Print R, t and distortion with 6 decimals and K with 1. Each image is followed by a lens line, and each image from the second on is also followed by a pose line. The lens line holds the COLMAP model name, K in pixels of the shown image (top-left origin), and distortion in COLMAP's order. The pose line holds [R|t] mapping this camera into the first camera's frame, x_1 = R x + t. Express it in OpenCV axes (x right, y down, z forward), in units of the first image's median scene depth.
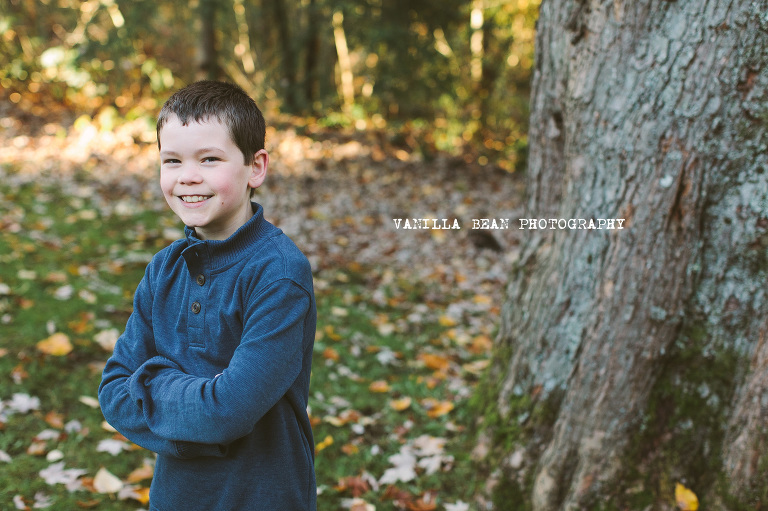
lens RADIAL K [[1124.2, 0, 384.4], [0, 1124.2, 253.7], [0, 0, 1]] dist [0.023578, 0.000000]
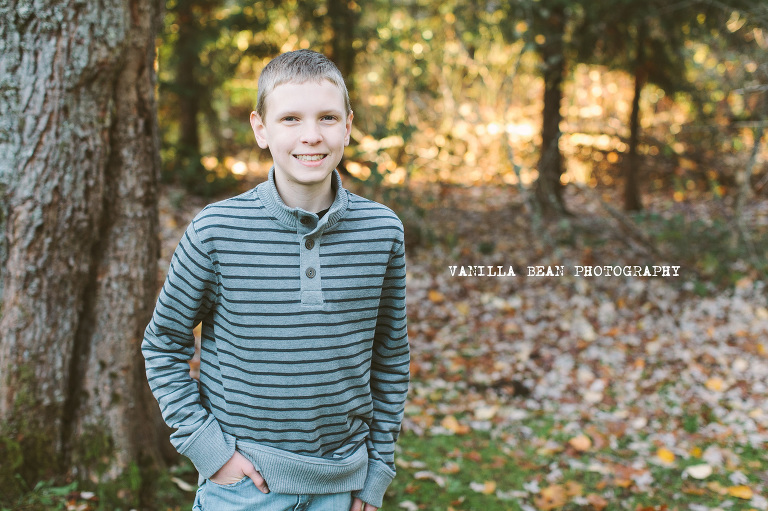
lens RADIAL K [[1124.2, 0, 384.9], [0, 1124.2, 252.7], [0, 0, 1]] dist [0.023578, 0.000000]
pose [[0.983632, -0.034758, 0.176803, 0.496661], [0.040365, 0.998786, -0.028219, 0.089019], [-0.175608, 0.034893, 0.983842, -0.152020]]
